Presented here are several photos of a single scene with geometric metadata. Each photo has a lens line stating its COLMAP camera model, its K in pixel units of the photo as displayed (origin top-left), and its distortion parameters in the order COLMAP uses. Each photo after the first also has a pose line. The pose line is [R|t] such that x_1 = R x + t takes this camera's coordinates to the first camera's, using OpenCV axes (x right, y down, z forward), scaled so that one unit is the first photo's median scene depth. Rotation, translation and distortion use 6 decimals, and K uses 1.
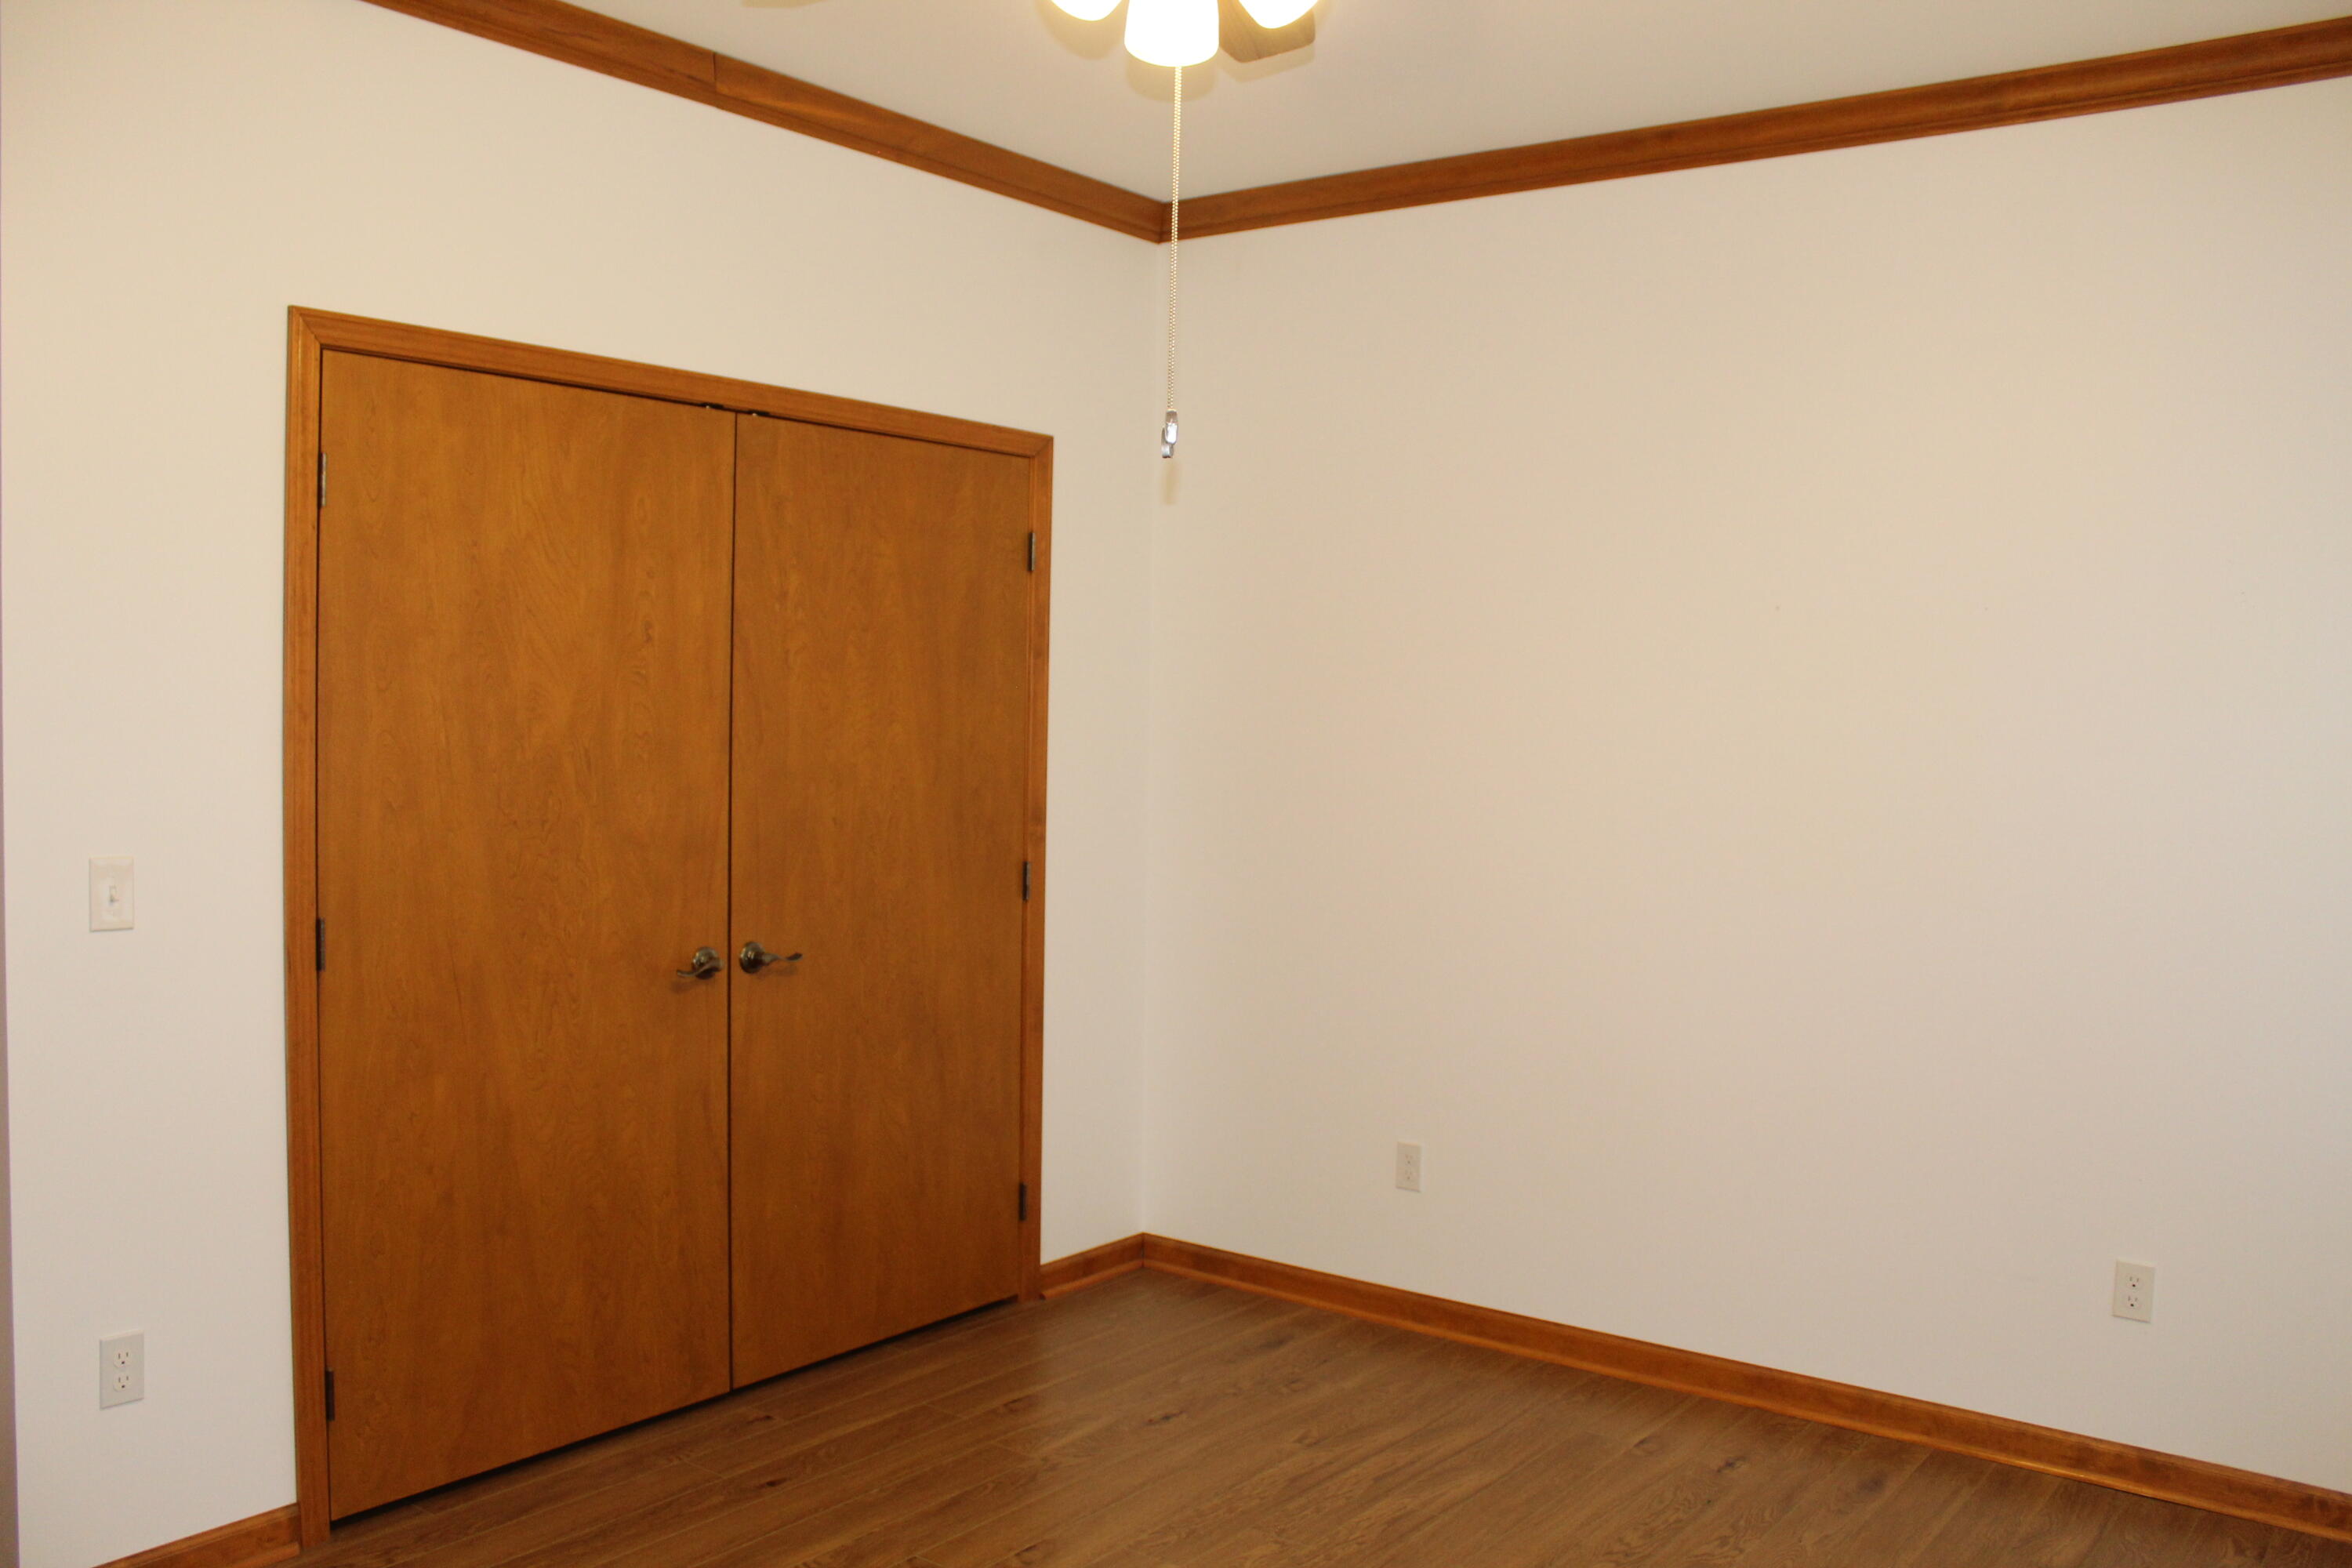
lens RADIAL K [[1928.4, 0, 1155.3], [0, 1928.4, 779.6], [0, 0, 1]] dist [-0.186473, 0.149265]
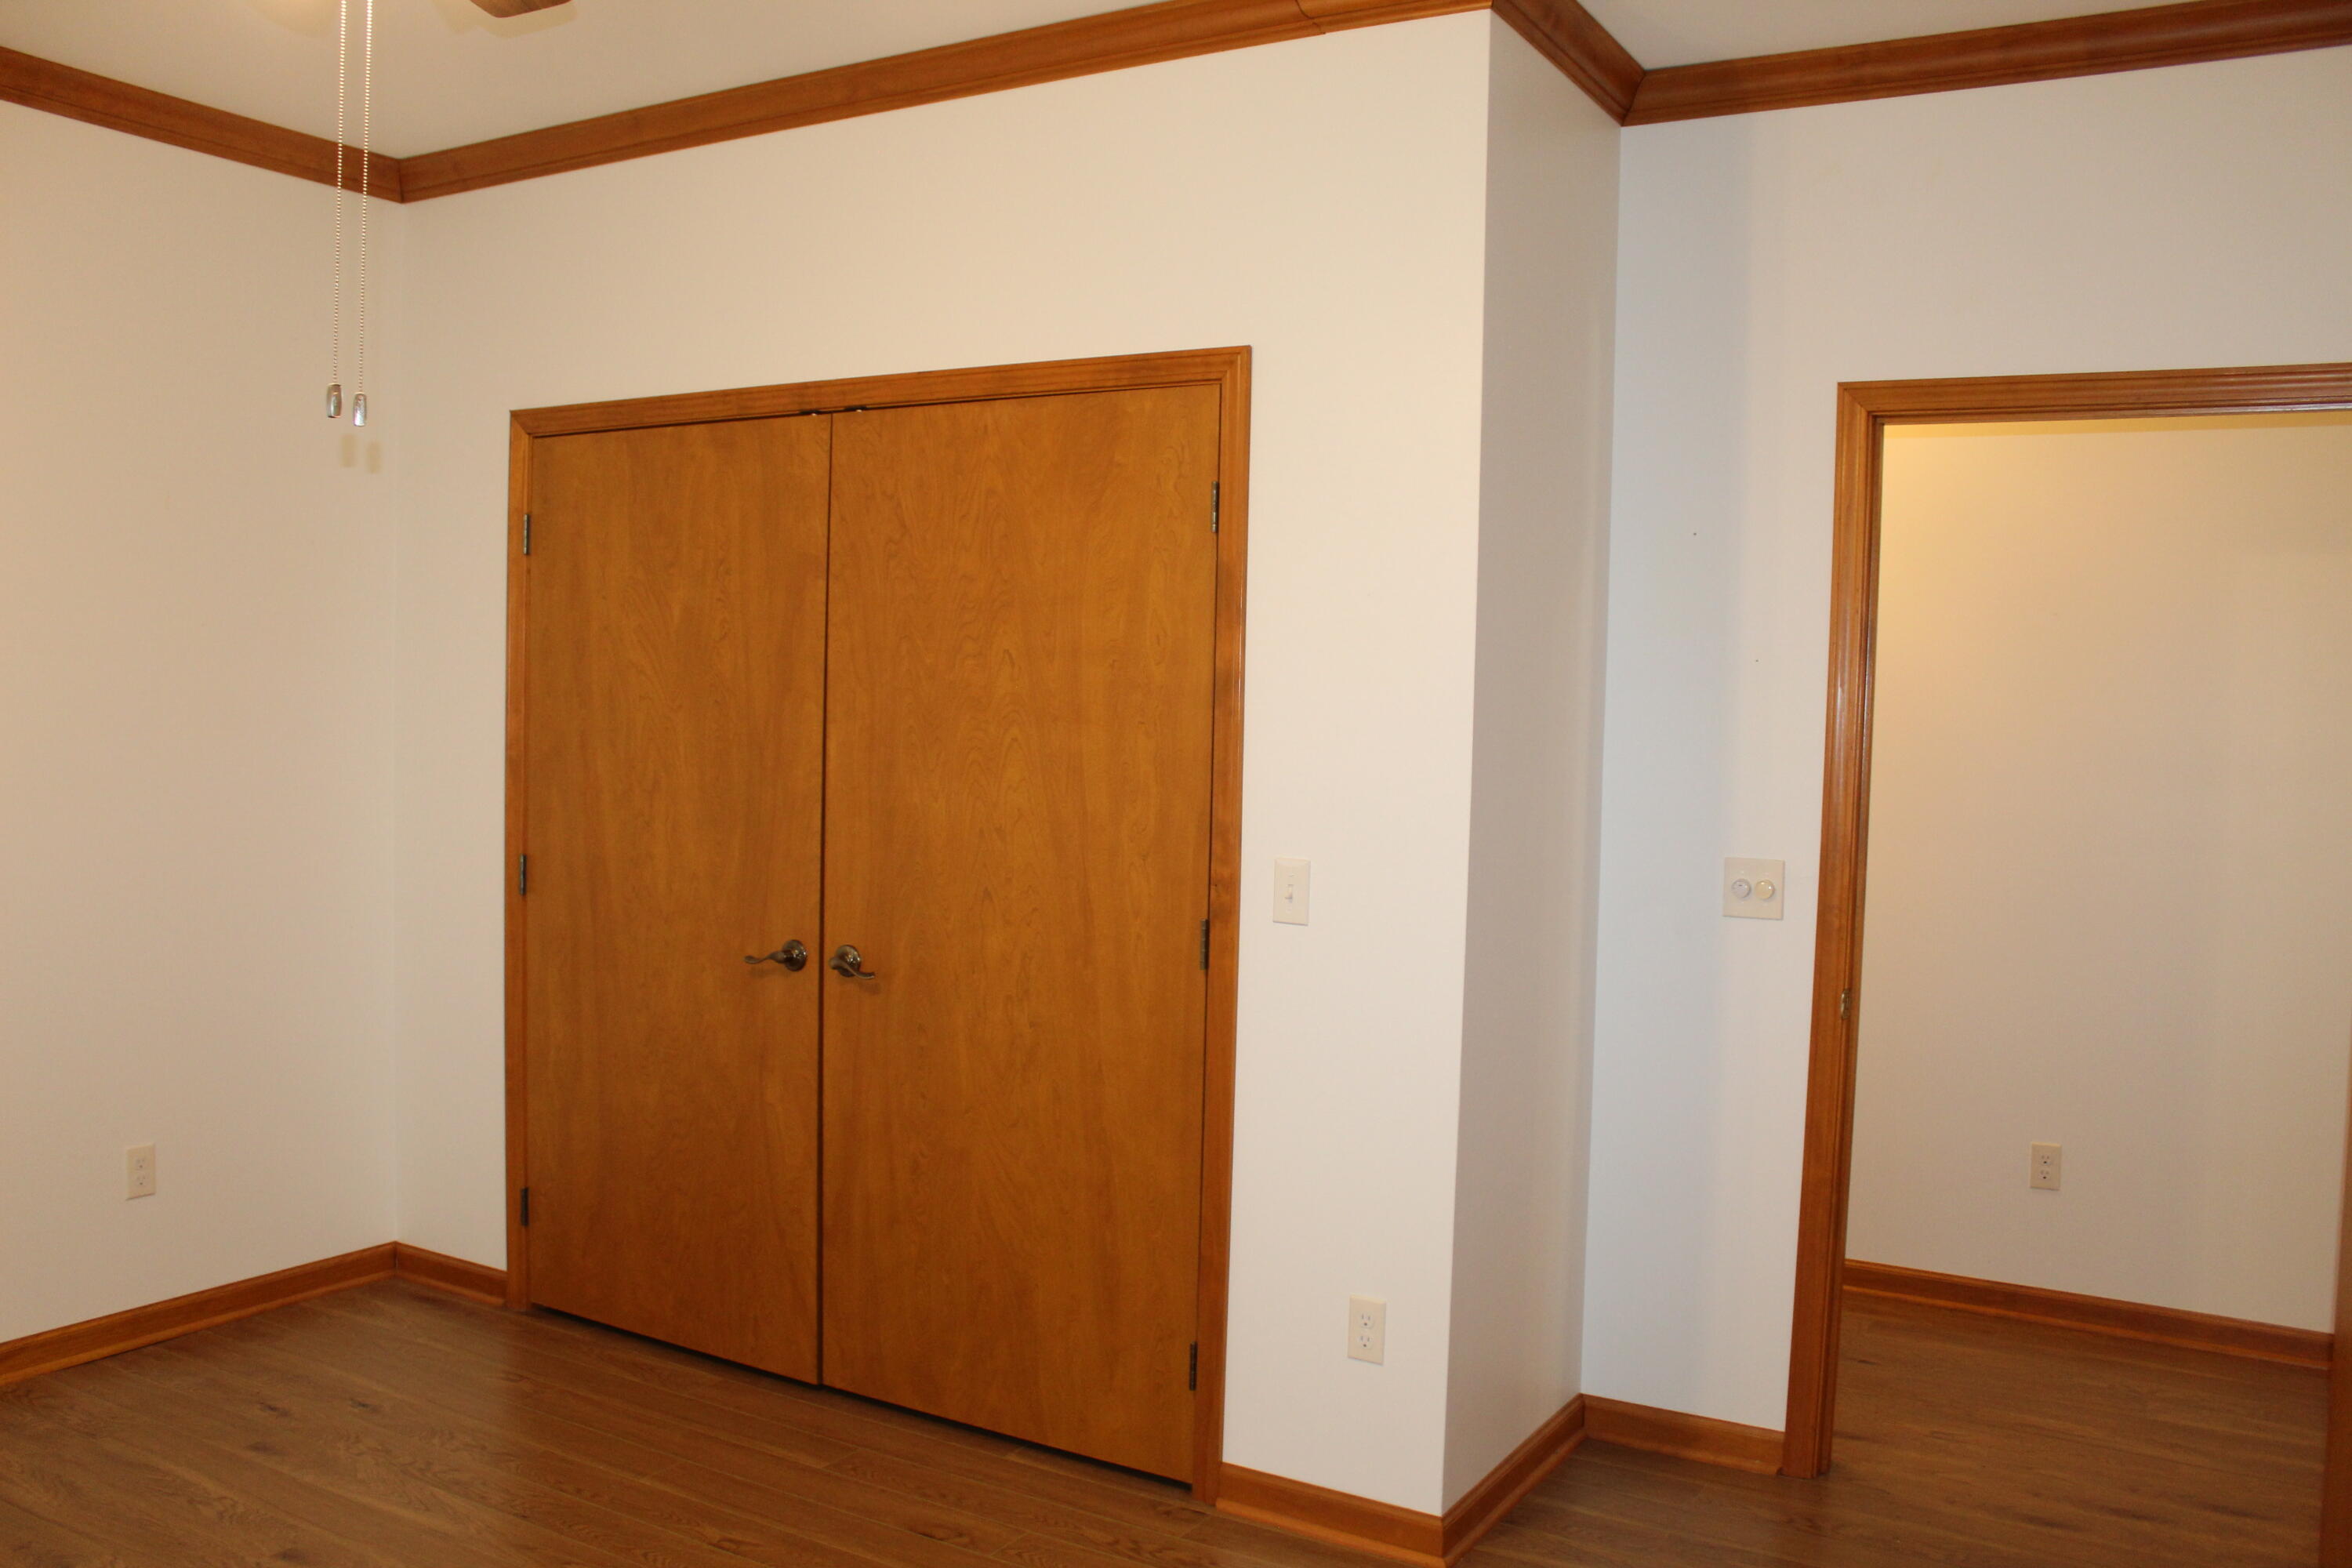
lens RADIAL K [[1928.4, 0, 1155.3], [0, 1928.4, 779.6], [0, 0, 1]] dist [-0.186473, 0.149265]
pose [[0.120917, 0.024018, -0.992372, 0.803684], [-0.064612, 0.997778, 0.016276, -0.026820], [0.990558, 0.062151, 0.122200, 1.053089]]
